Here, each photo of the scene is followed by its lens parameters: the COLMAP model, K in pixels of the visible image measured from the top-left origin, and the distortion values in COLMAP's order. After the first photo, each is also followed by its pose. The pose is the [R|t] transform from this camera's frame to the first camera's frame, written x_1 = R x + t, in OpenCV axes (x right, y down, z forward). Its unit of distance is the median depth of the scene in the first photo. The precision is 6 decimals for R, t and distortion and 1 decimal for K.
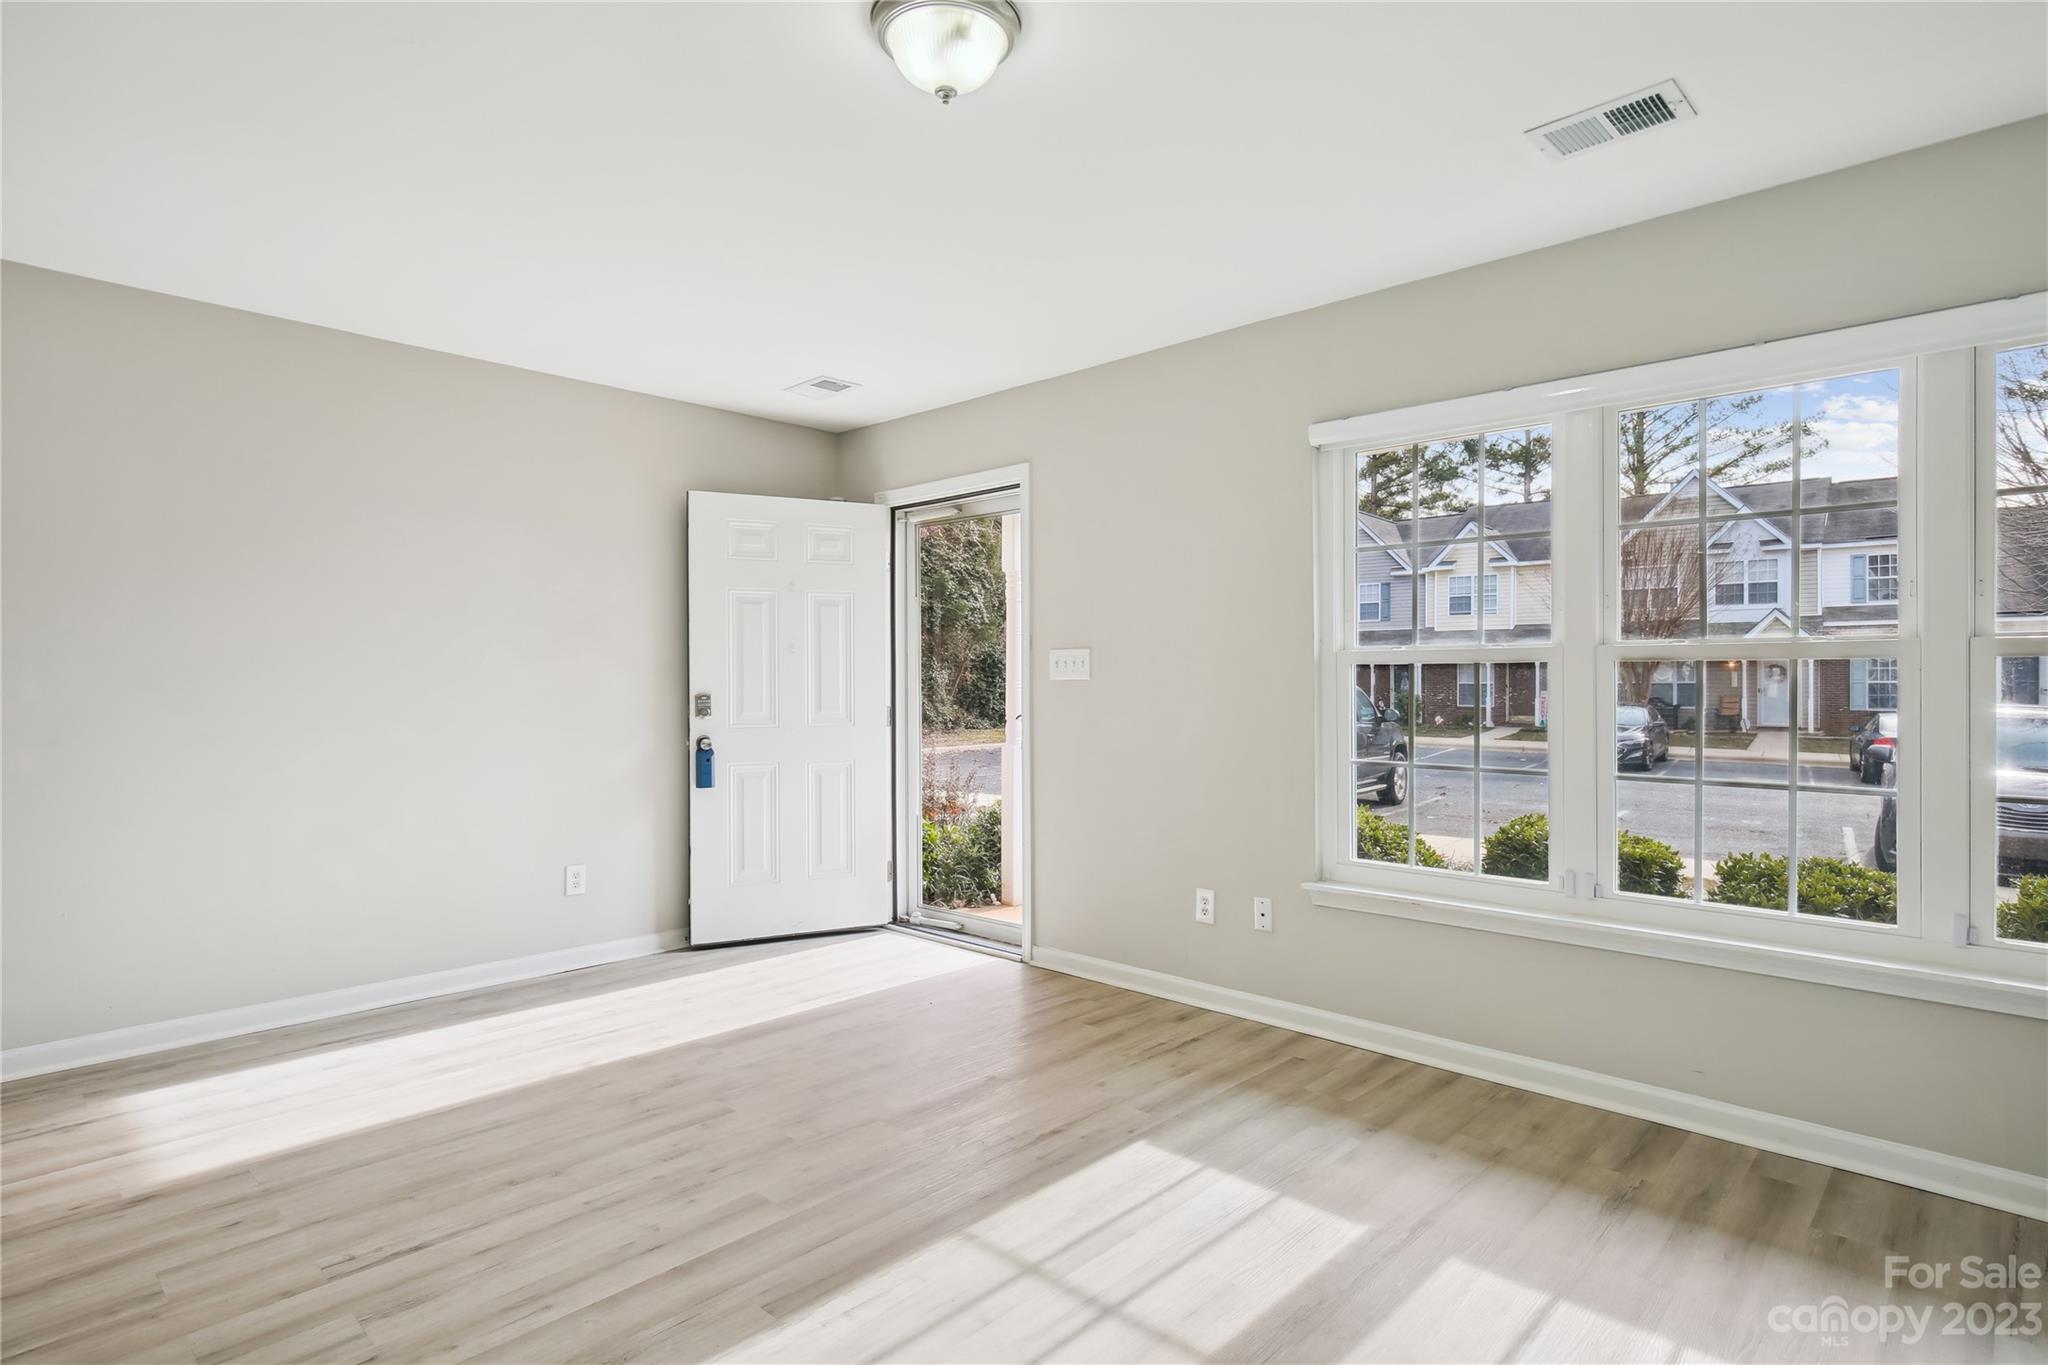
lens RADIAL K [[1054.8, 0, 1052.6], [0, 1054.8, 685.7], [0, 0, 1]] dist [0.001040, 0.000183]
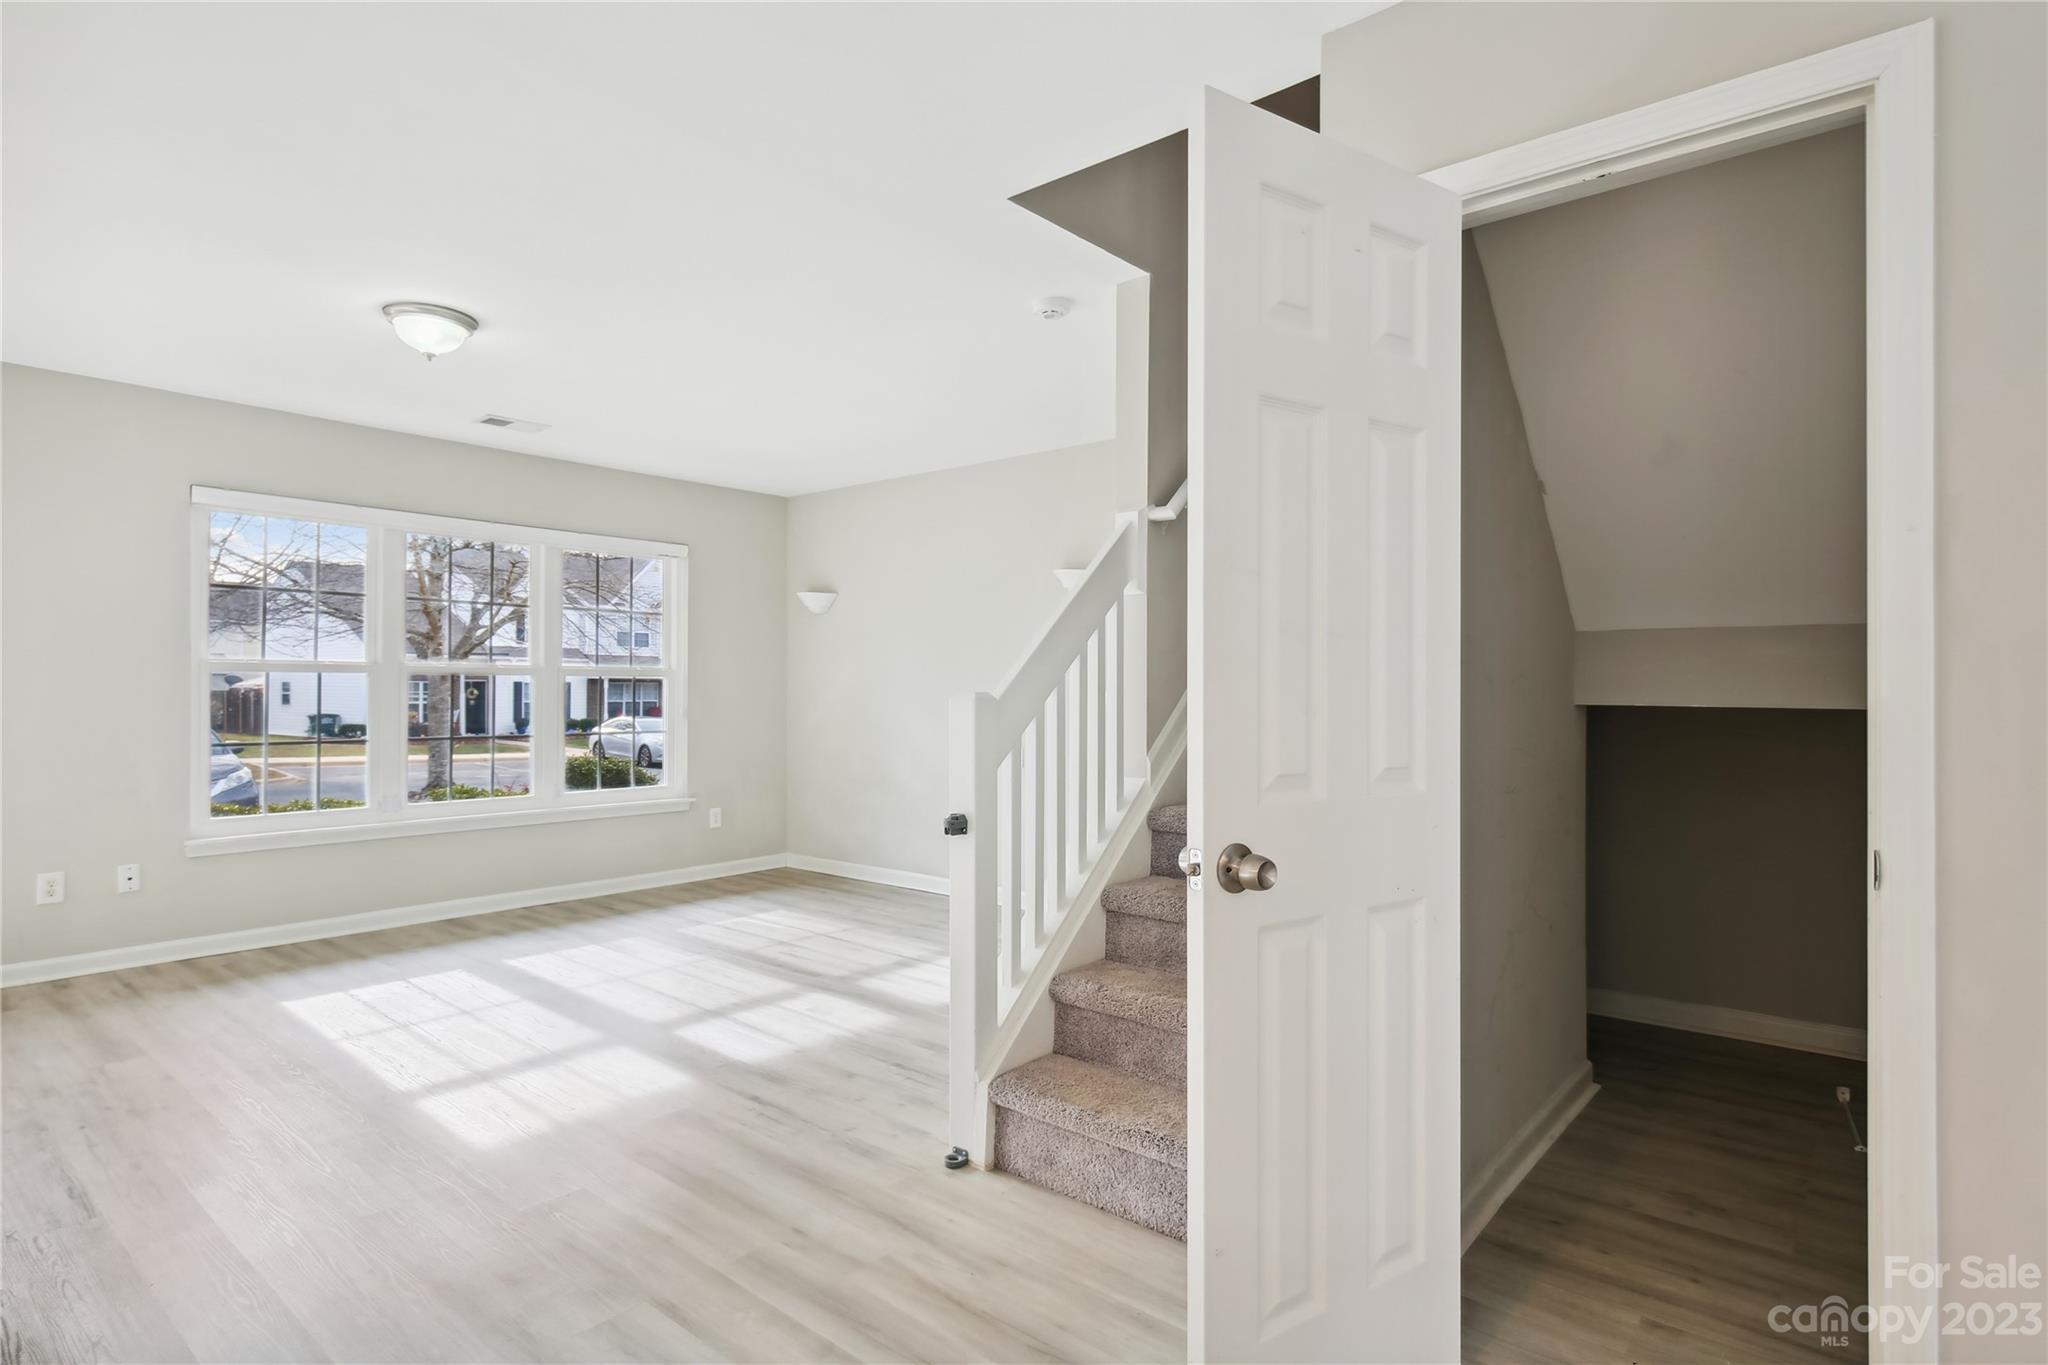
lens RADIAL K [[1049.8, 0, 1028.1], [0, 1049.8, 686.4], [0, 0, 1]] dist [0.000929, 0.000534]
pose [[-0.047874, 0.003301, 0.998848, -1.318310], [0.000154, 0.999995, -0.003297, 0.003629], [-0.998853, -0.000004, -0.047875, 0.048447]]
